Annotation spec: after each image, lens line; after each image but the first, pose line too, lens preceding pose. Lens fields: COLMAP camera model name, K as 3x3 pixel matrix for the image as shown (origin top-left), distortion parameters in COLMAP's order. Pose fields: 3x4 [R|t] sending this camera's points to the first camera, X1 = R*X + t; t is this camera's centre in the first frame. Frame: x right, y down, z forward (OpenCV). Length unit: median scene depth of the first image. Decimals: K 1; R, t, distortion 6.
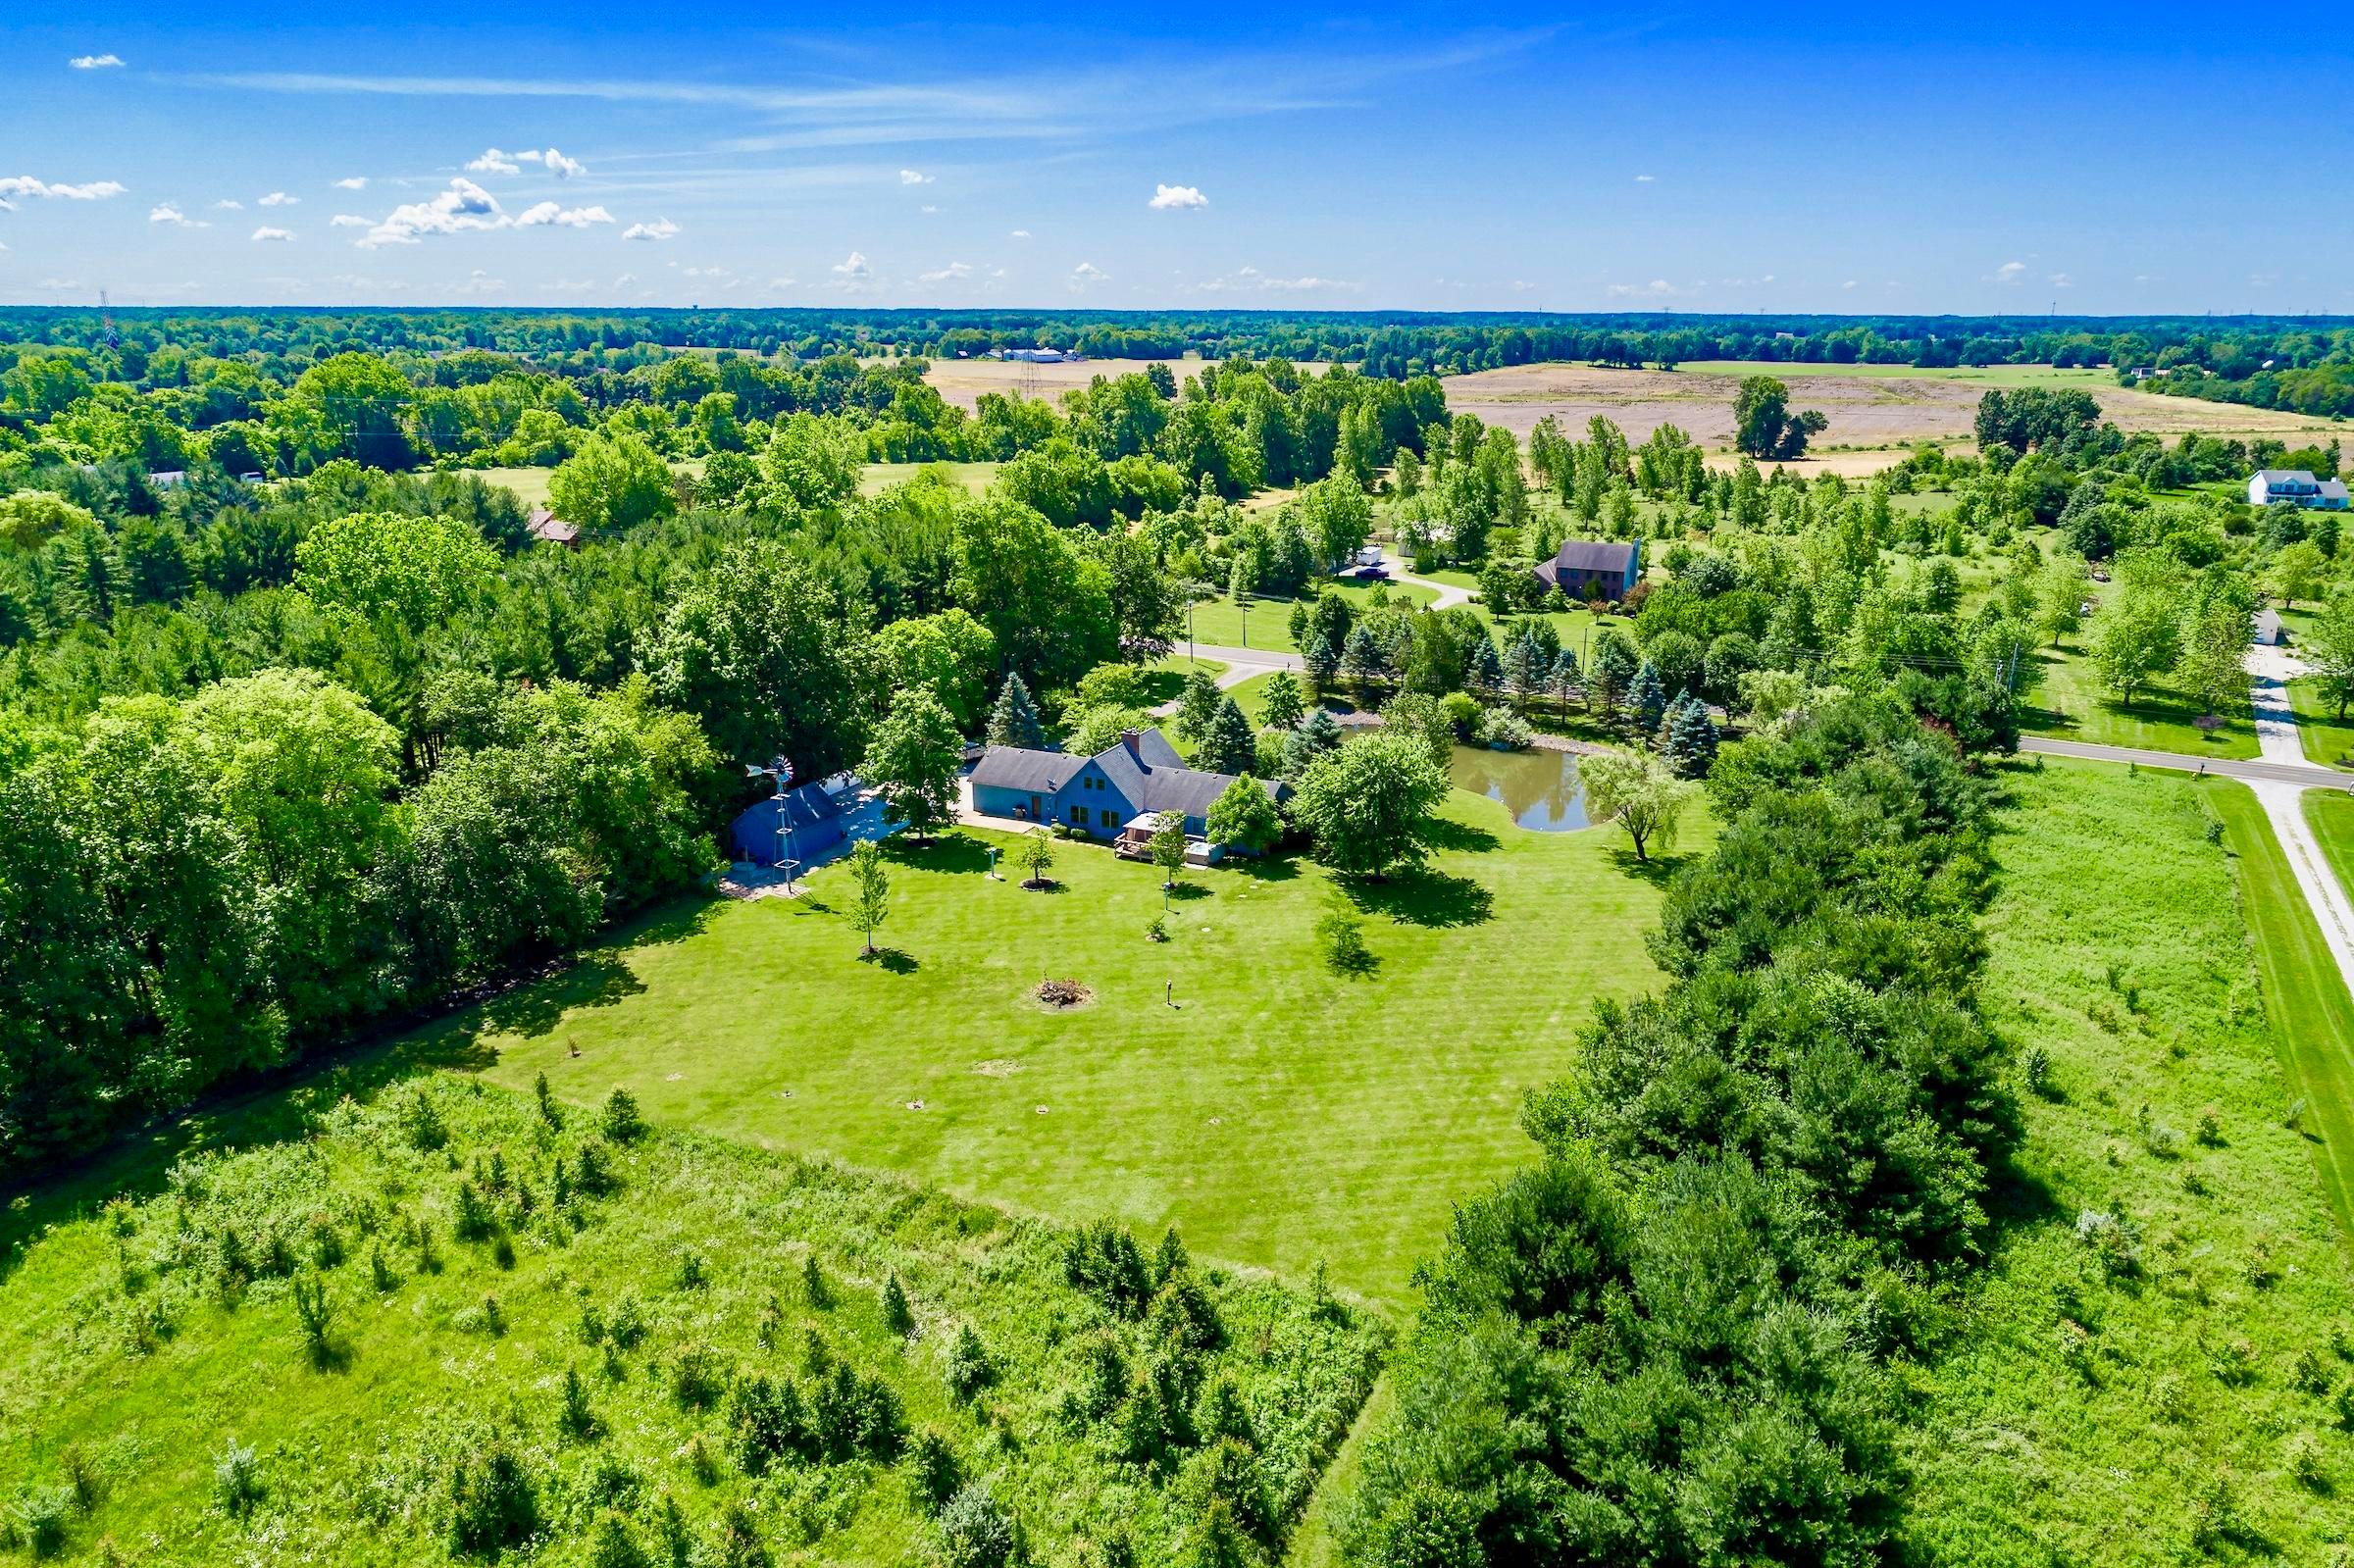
lens RADIAL K [[1637.1, 0, 1251.2], [0, 1637.1, 780.8], [0, 0, 1]] dist [-0.114127, -0.000612]
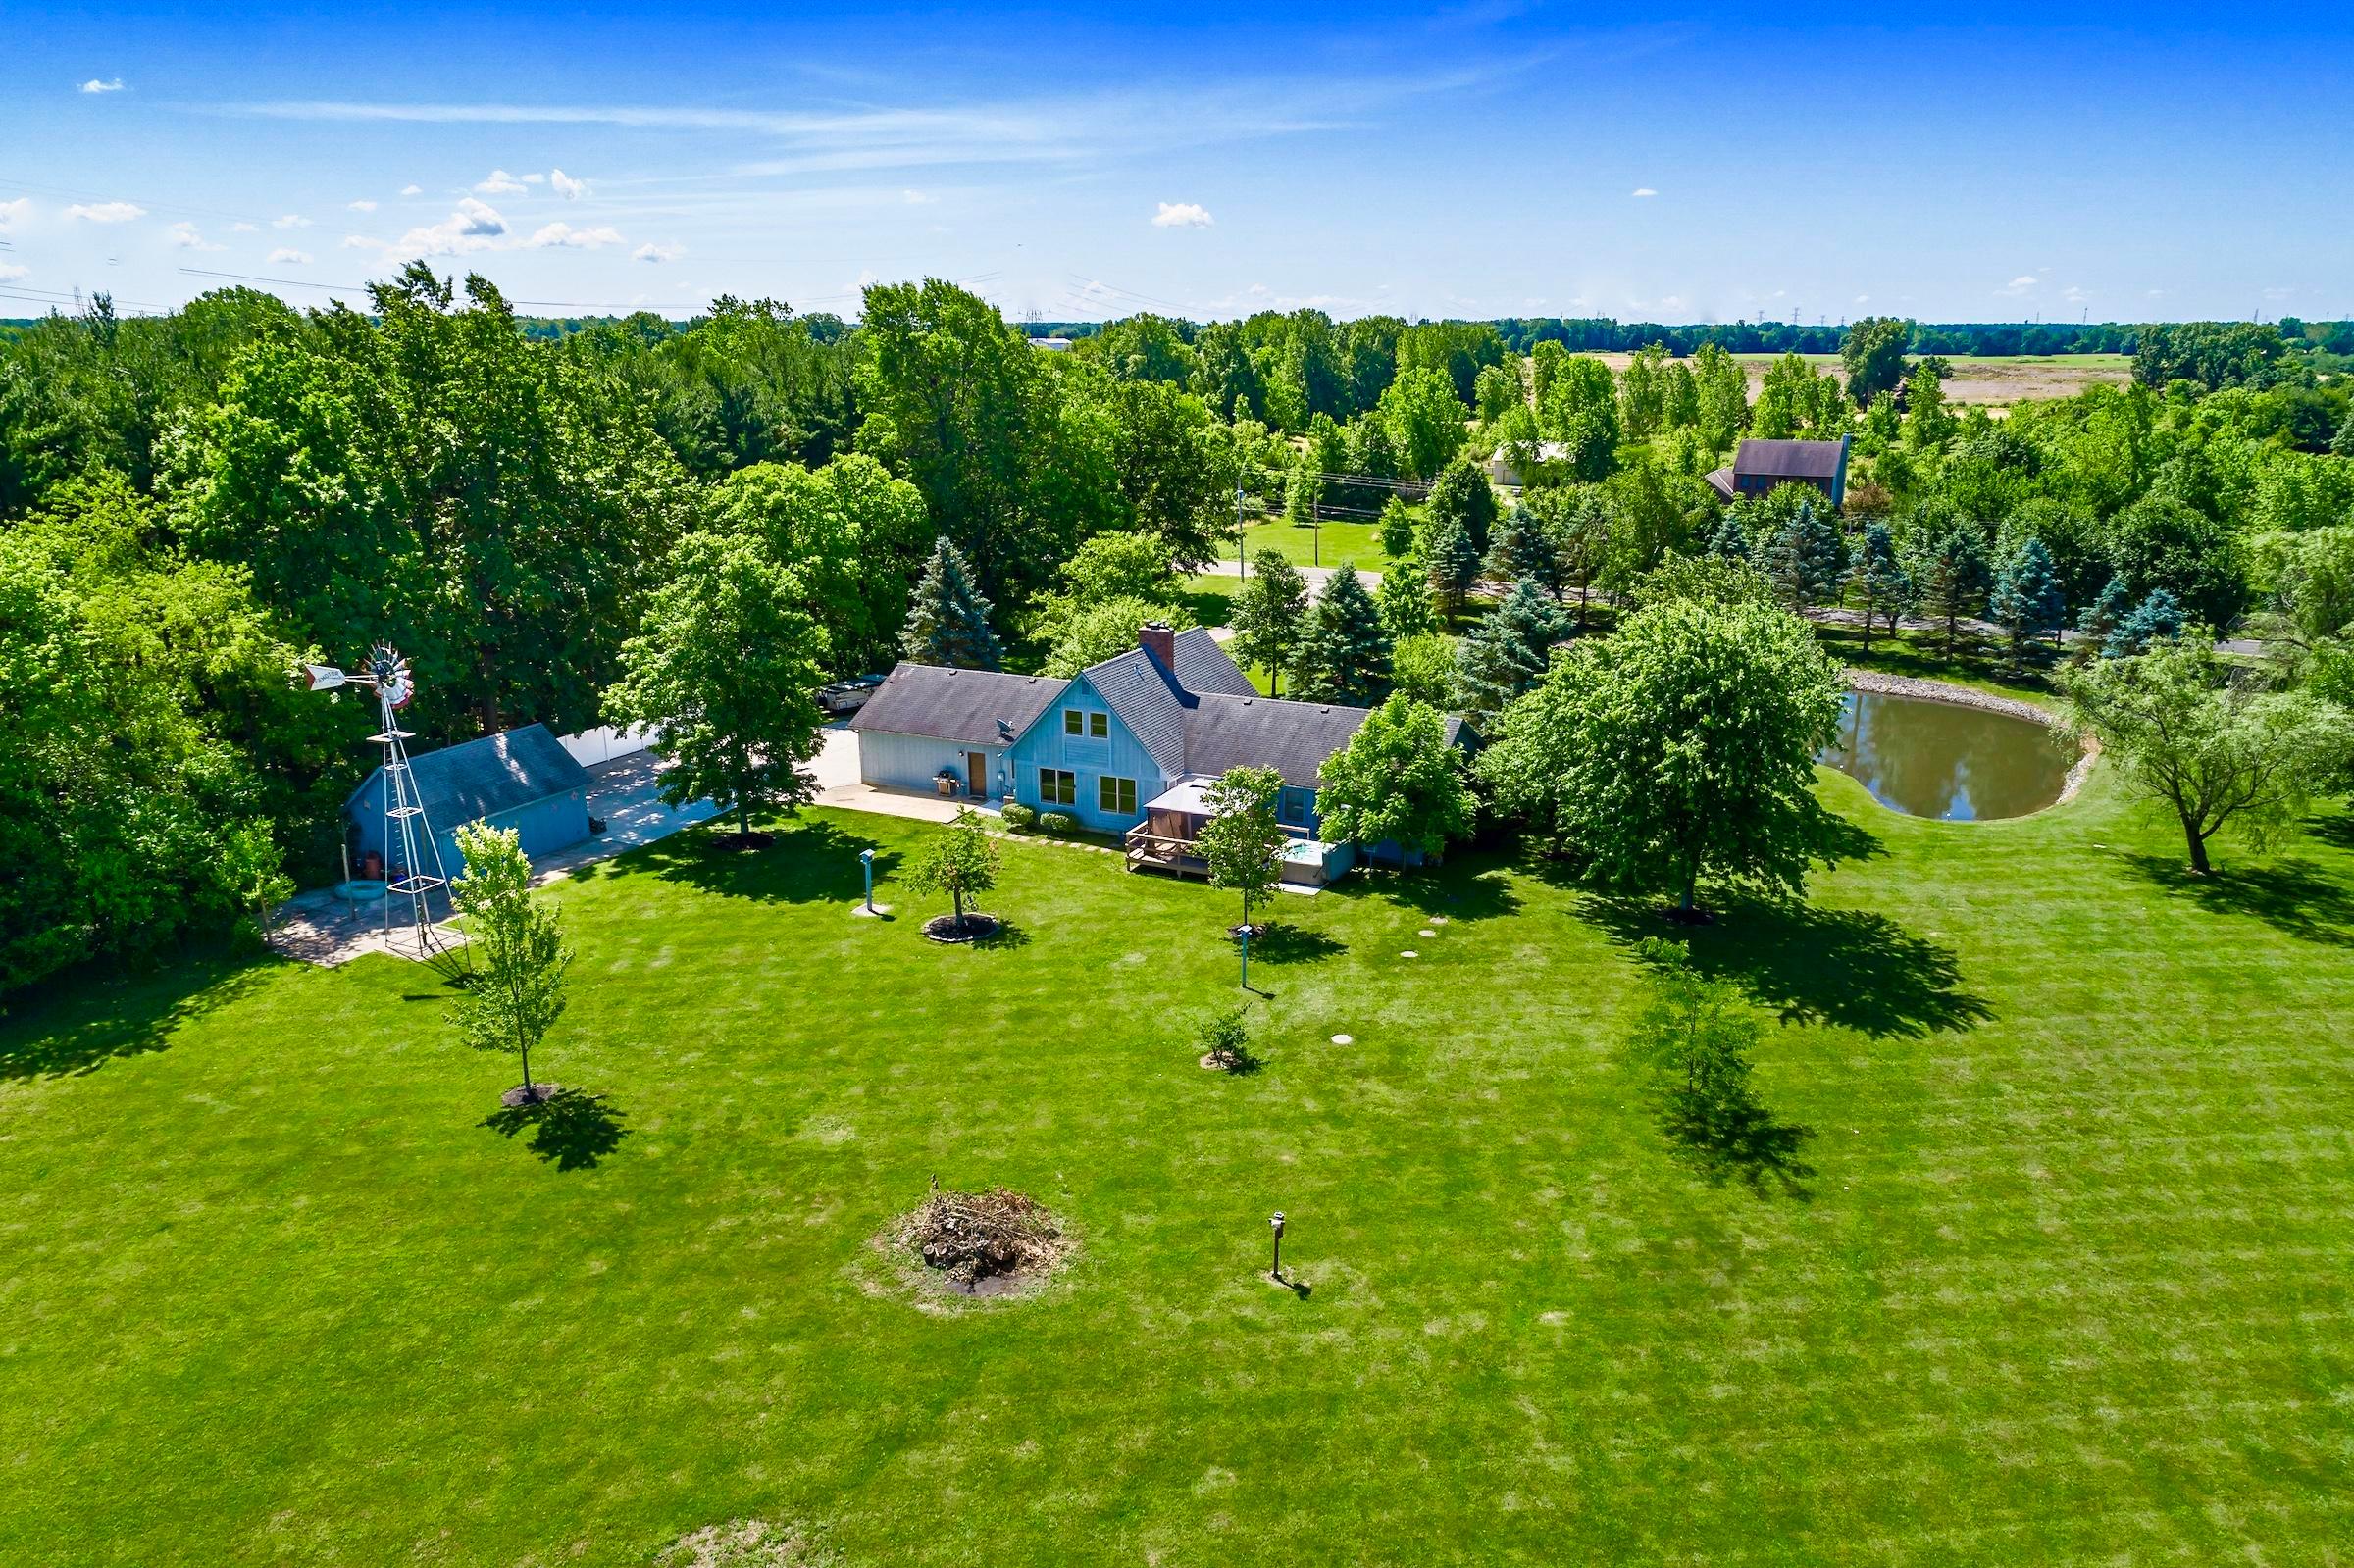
lens RADIAL K [[1639.0, 0, 1177.0], [0, 1639.0, 784.0], [0, 0, 1]] dist [-0.053992, -0.001147]
pose [[0.998495, -0.002878, -0.054766, -0.042108], [0.002352, 0.999951, -0.009661, 0.026064], [0.054791, 0.009517, 0.998452, 0.516550]]
